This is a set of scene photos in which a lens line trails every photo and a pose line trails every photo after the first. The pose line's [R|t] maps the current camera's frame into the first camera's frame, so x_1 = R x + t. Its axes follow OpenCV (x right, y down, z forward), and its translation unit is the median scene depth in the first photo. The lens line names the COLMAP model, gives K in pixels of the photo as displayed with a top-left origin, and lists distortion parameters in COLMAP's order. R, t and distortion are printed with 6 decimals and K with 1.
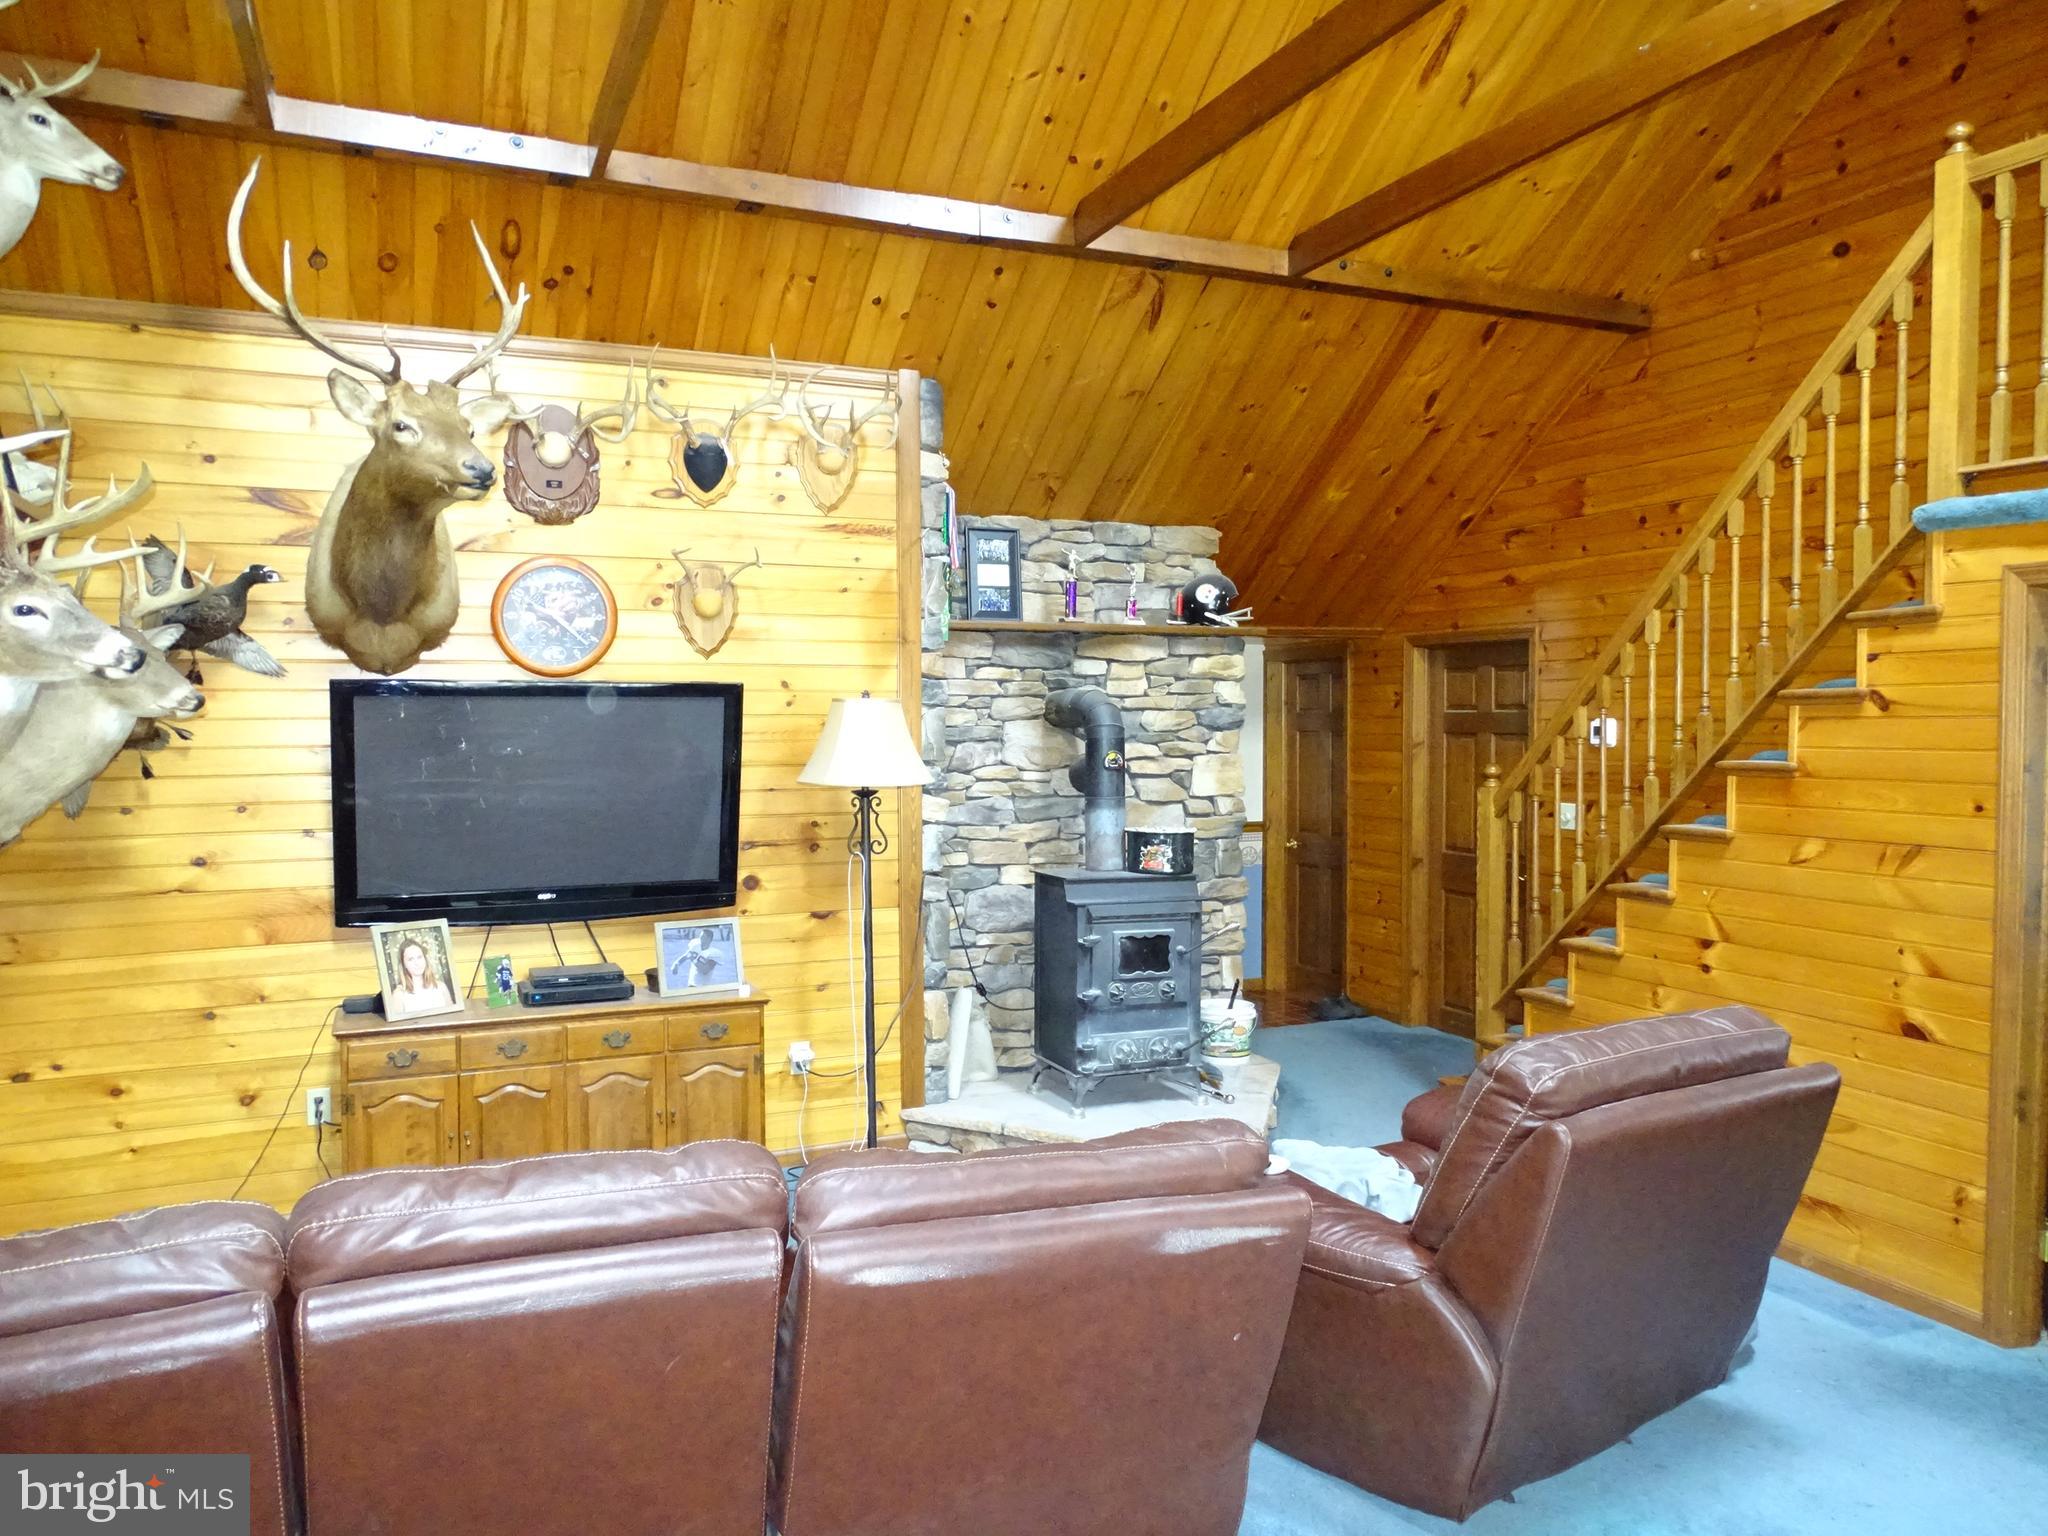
lens RADIAL K [[1484.7, 0, 1030.0], [0, 1484.7, 769.5], [0, 0, 1]] dist [0.014072, -0.002614]
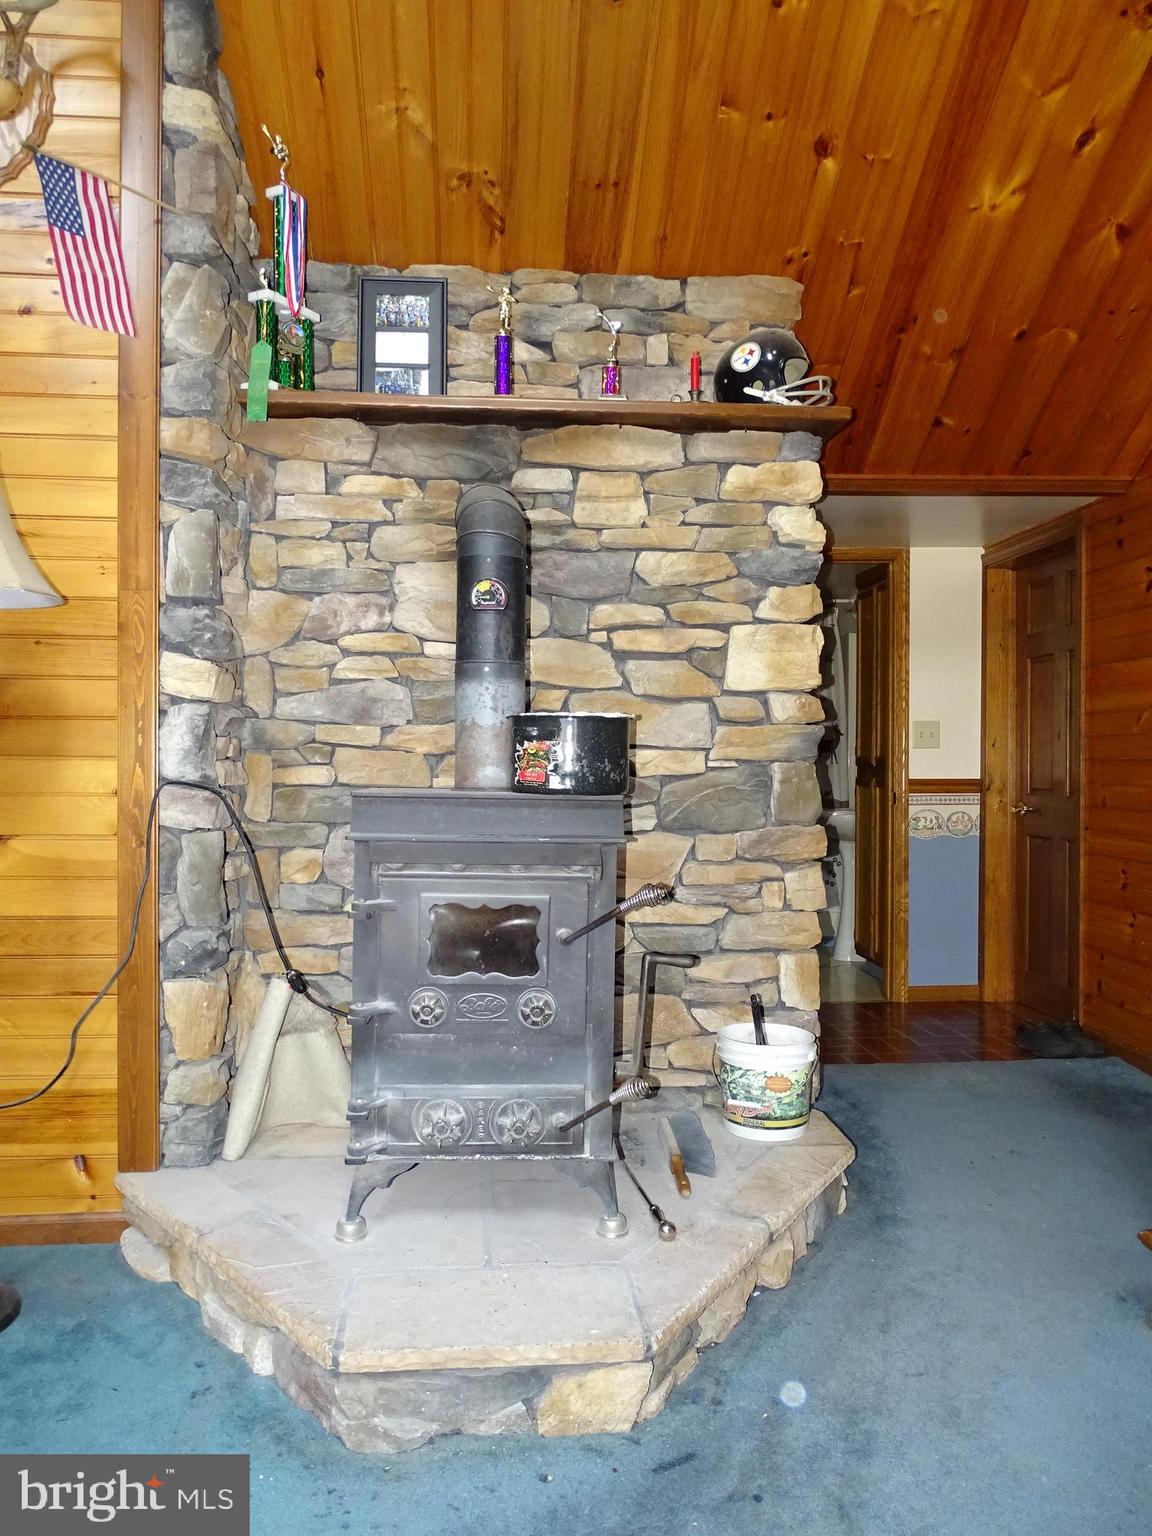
lens RADIAL K [[1113.5, 0, 574.3], [0, 1113.5, 763.3], [0, 0, 1]] dist [0.014072, -0.002614]
pose [[0.945445, 0.009039, -0.325656, 0.212089], [-0.017217, 0.999604, -0.022241, 0.062838], [0.325327, 0.026635, 0.945227, 0.570489]]
